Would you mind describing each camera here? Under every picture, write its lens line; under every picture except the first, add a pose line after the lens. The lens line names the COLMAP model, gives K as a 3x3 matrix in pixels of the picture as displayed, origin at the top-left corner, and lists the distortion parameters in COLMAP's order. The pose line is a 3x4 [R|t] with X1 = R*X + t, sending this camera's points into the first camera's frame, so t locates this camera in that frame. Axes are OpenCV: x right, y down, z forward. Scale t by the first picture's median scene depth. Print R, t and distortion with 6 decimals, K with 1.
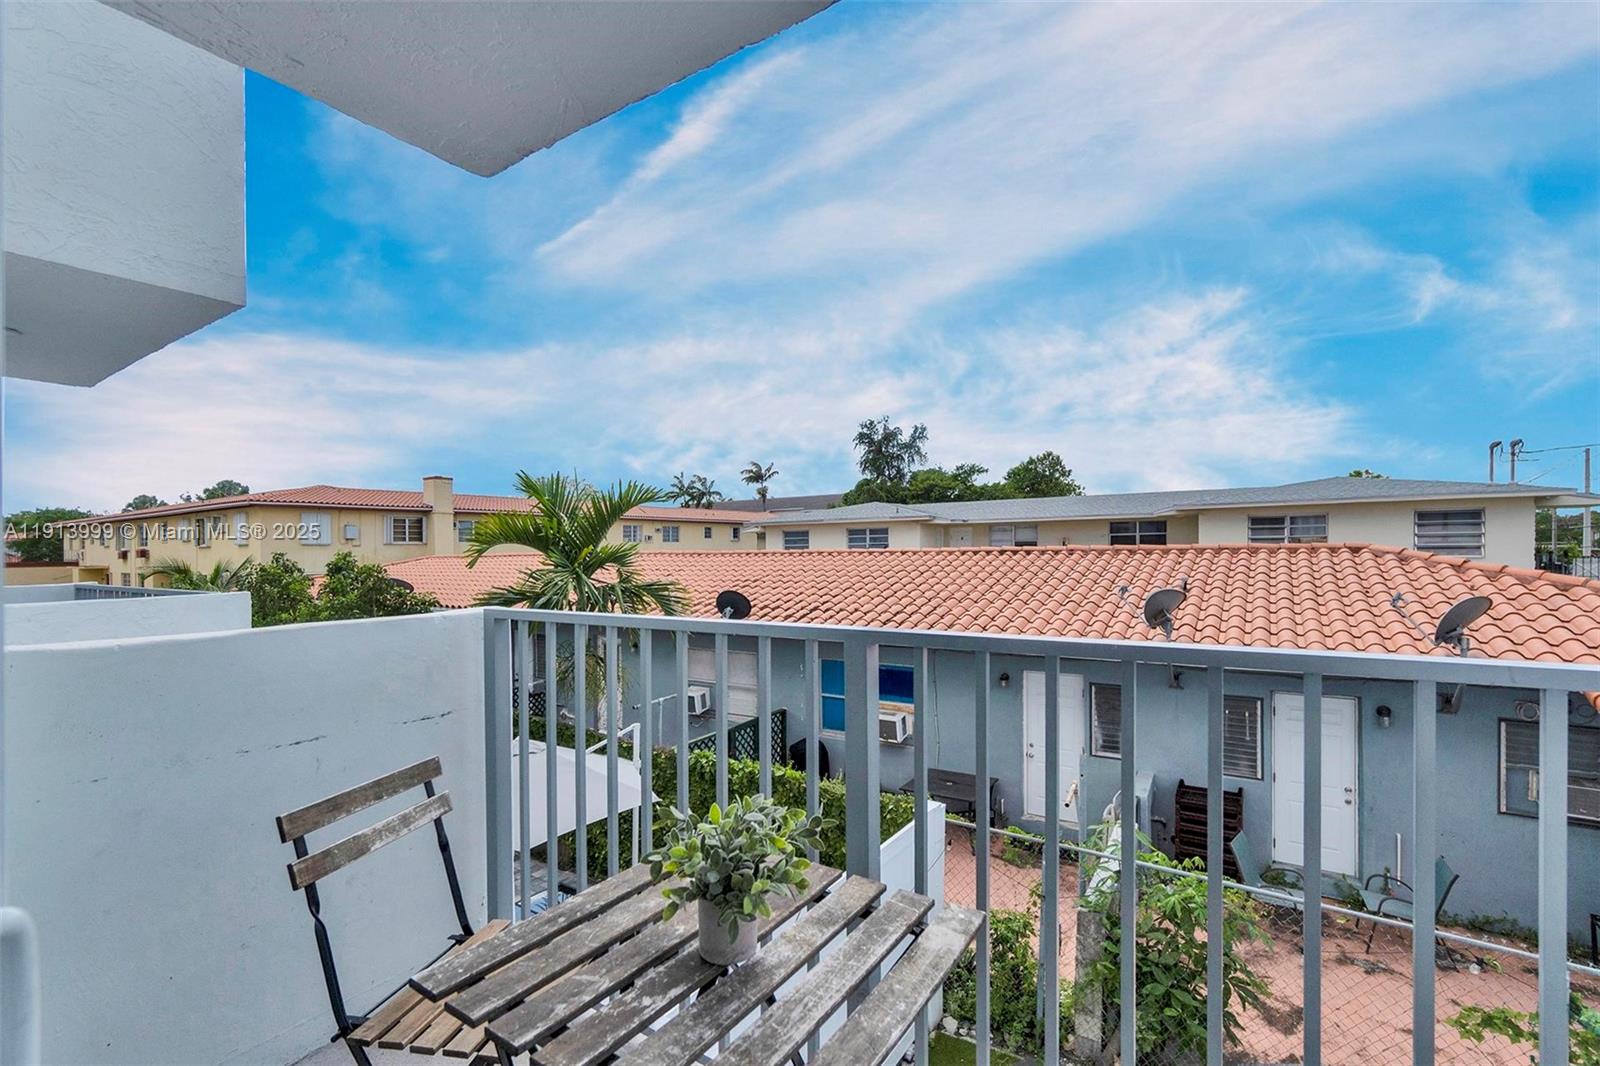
lens RADIAL K [[695.3, 0, 796.0], [0, 695.3, 544.6], [0, 0, 1]] dist [-0.000955, -0.000066]
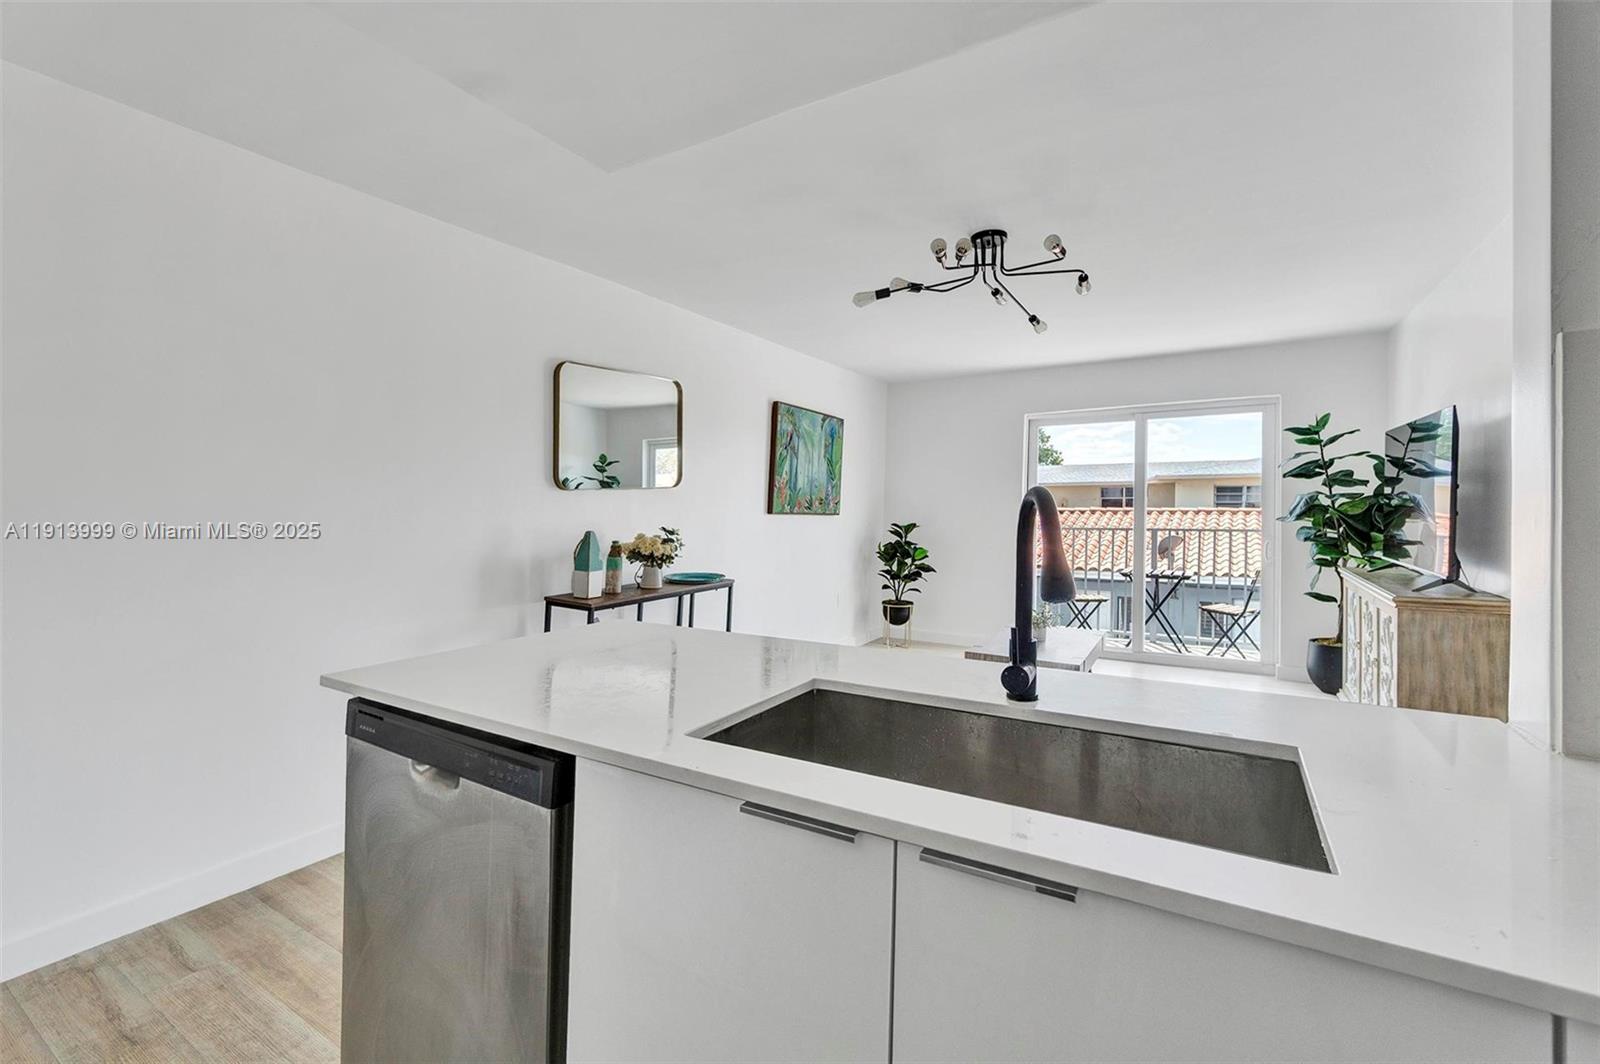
lens RADIAL K [[695.3, 0, 823.8], [0, 695.3, 506.9], [0, 0, 1]] dist [-0.000955, -0.000066]
pose [[0.997532, 0.007202, 0.069840, -0.059015], [-0.007454, 0.999967, 0.003347, -0.000311], [-0.069814, -0.003859, 0.997553, -0.084970]]
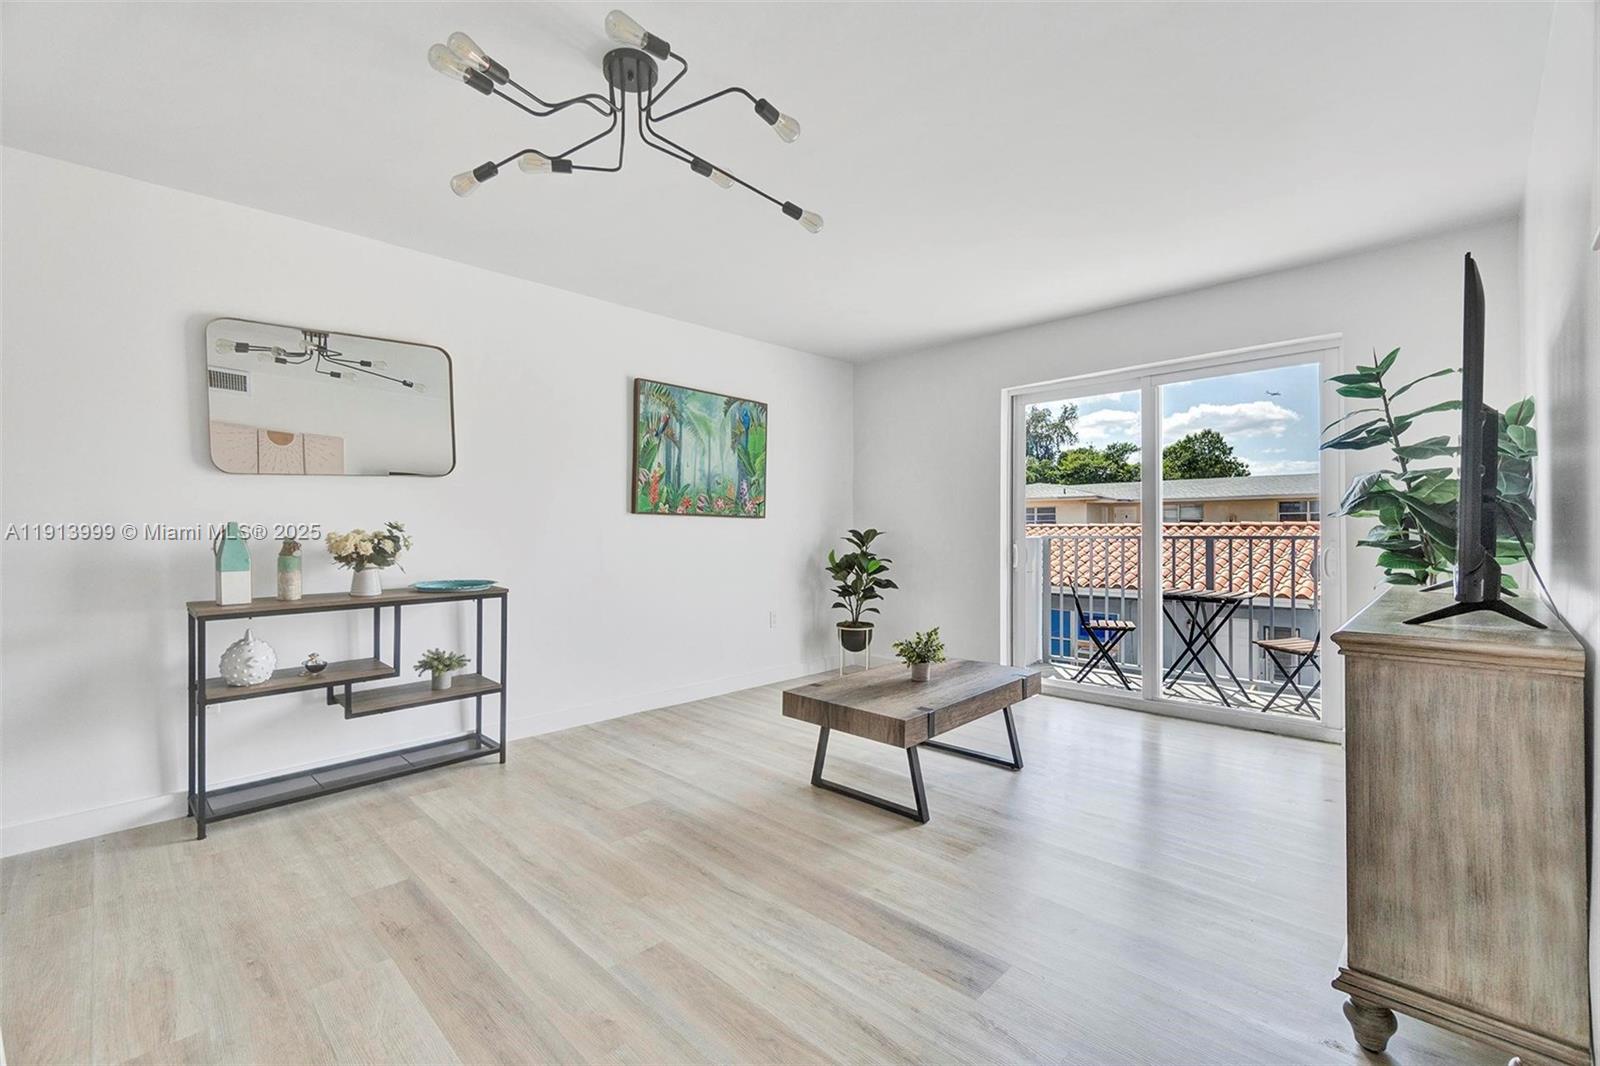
lens RADIAL K [[695.3, 0, 812.3], [0, 695.3, 527.5], [0, 0, 1]] dist [-0.000955, -0.000066]
pose [[0.986924, 0.002613, -0.161168, -0.033721], [-0.001861, 0.999987, 0.004813, 0.001649], [0.161178, -0.004450, 0.986915, -0.069394]]
